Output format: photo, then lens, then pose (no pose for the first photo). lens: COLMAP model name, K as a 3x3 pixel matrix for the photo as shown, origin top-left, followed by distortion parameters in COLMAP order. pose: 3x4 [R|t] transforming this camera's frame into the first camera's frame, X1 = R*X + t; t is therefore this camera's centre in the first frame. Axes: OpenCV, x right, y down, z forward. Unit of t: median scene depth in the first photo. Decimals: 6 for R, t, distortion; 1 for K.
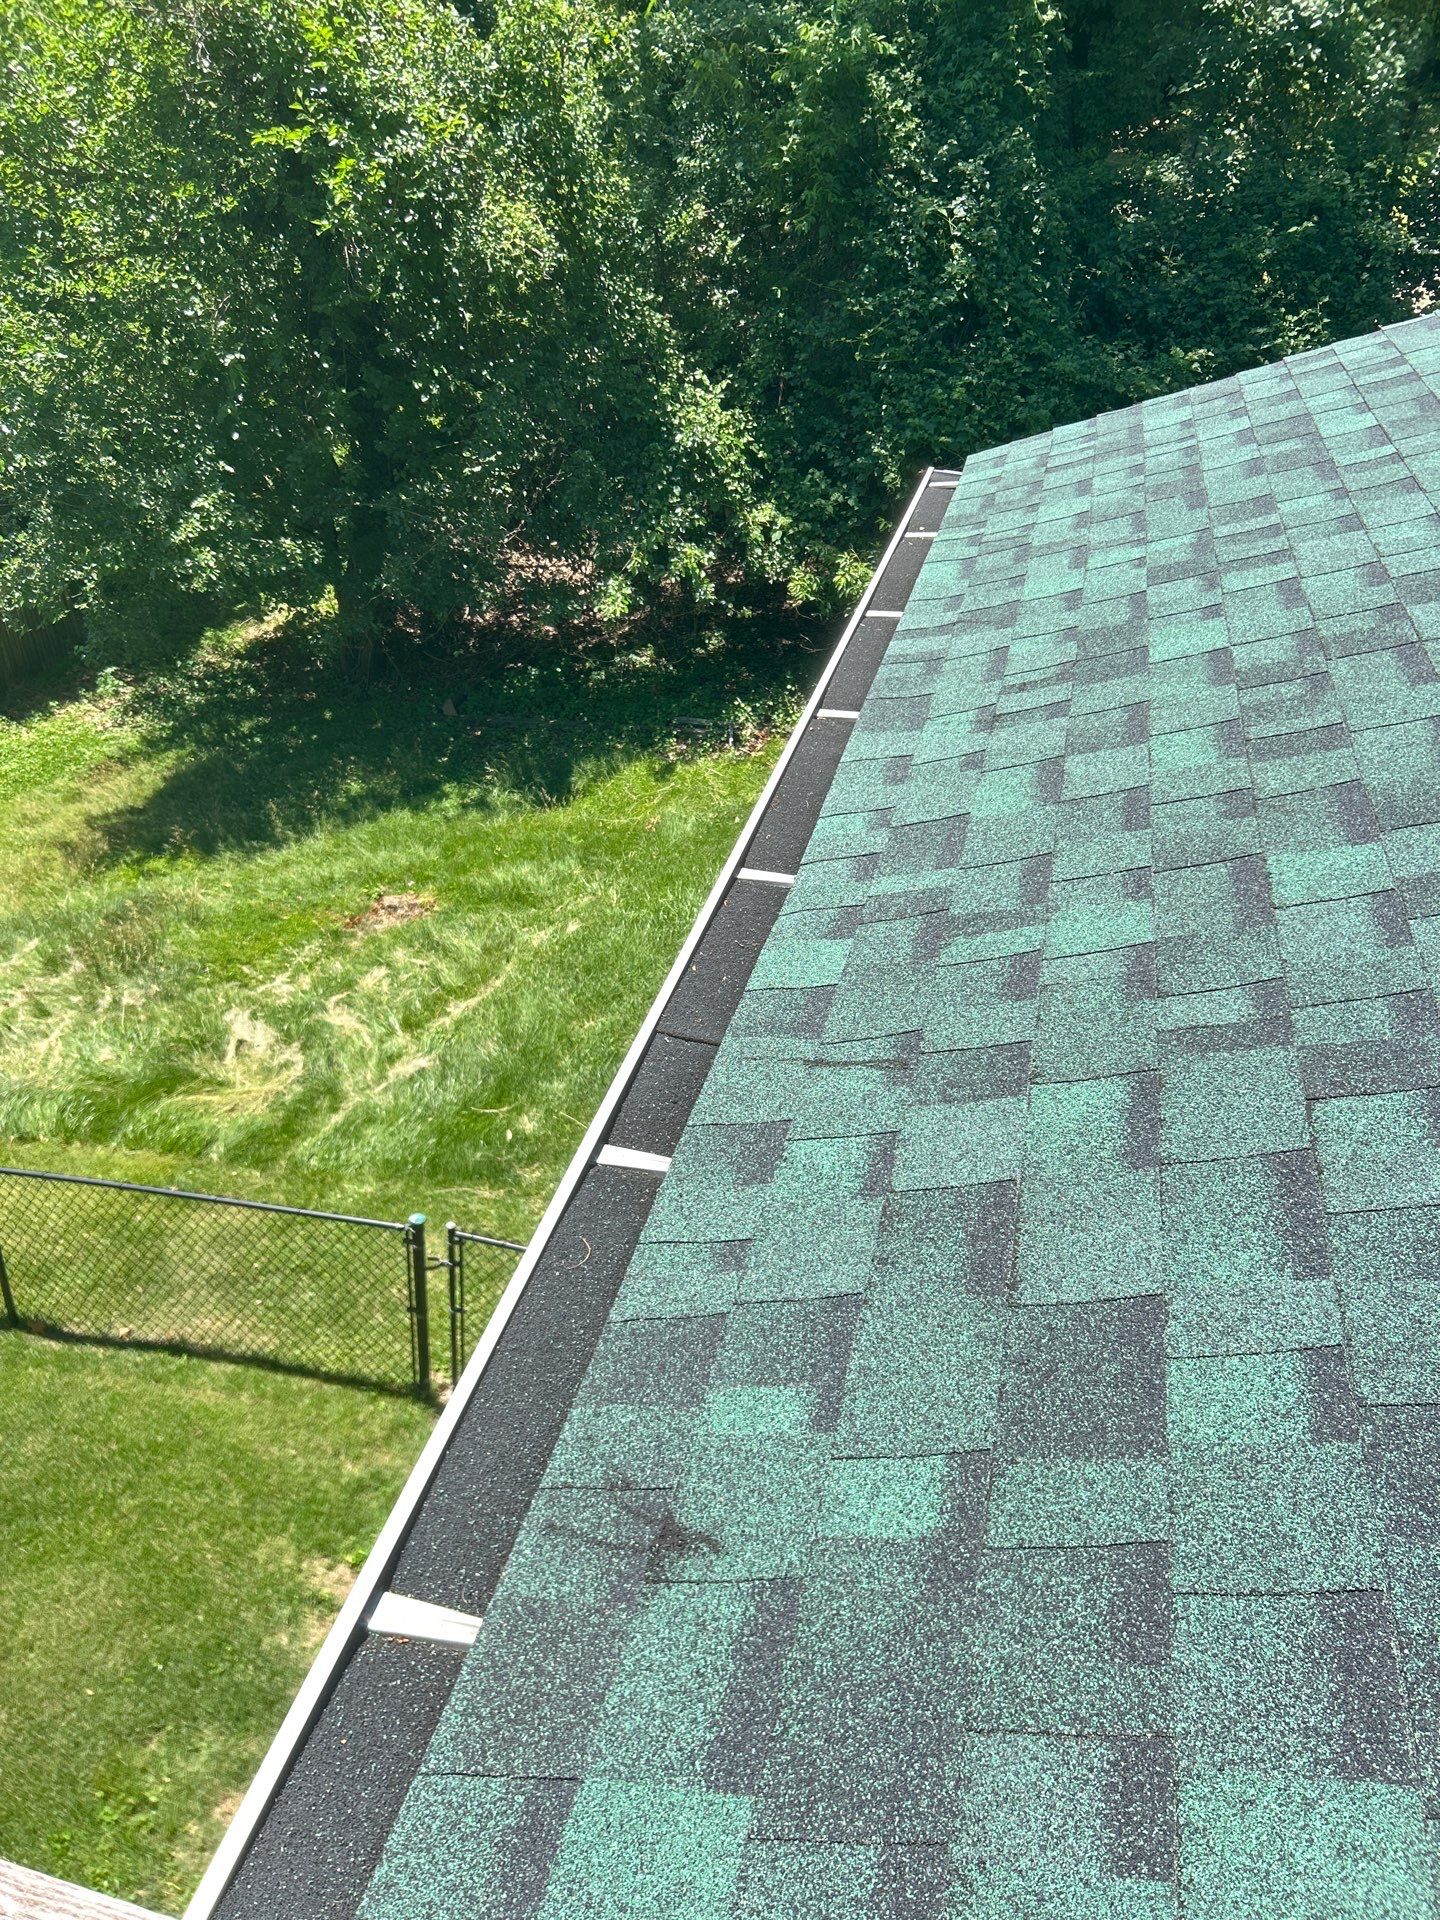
lens RADIAL K [[1495.2, 0, 720.0], [0, 1495.2, 960.0], [0, 0, 1]] dist [0.069801, -0.092846]
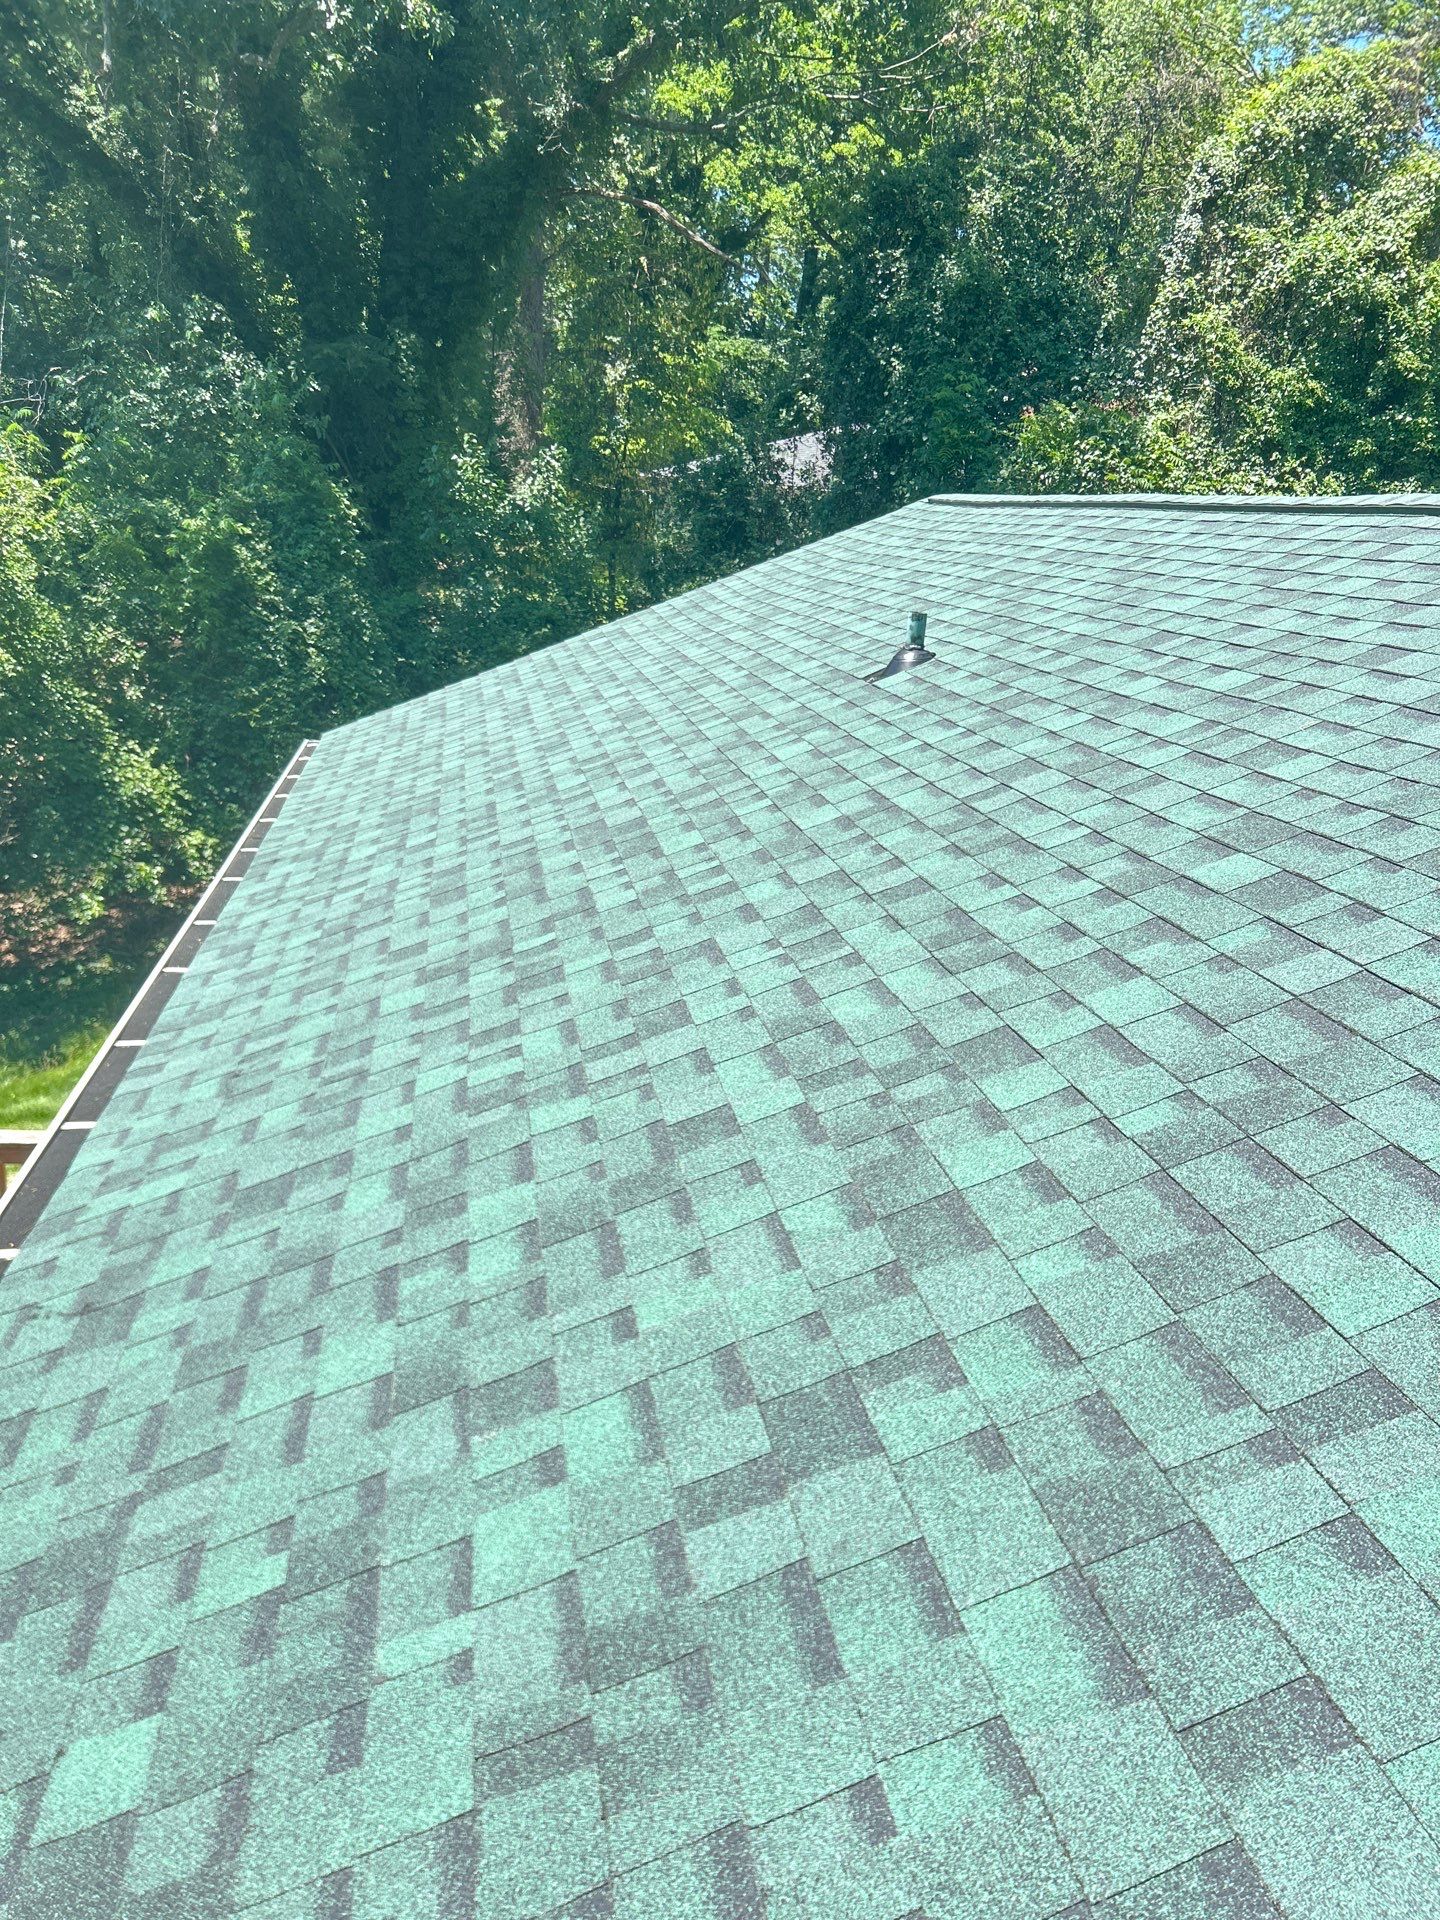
lens RADIAL K [[1499.2, 0, 720.0], [0, 1499.2, 960.0], [0, 0, 1]] dist [0.032256, -0.046317]
pose [[0.922362, -0.118458, 0.367718, -0.047414], [0.201017, 0.959990, -0.194964, 0.167248], [-0.329910, 0.253745, 0.909270, -0.353295]]
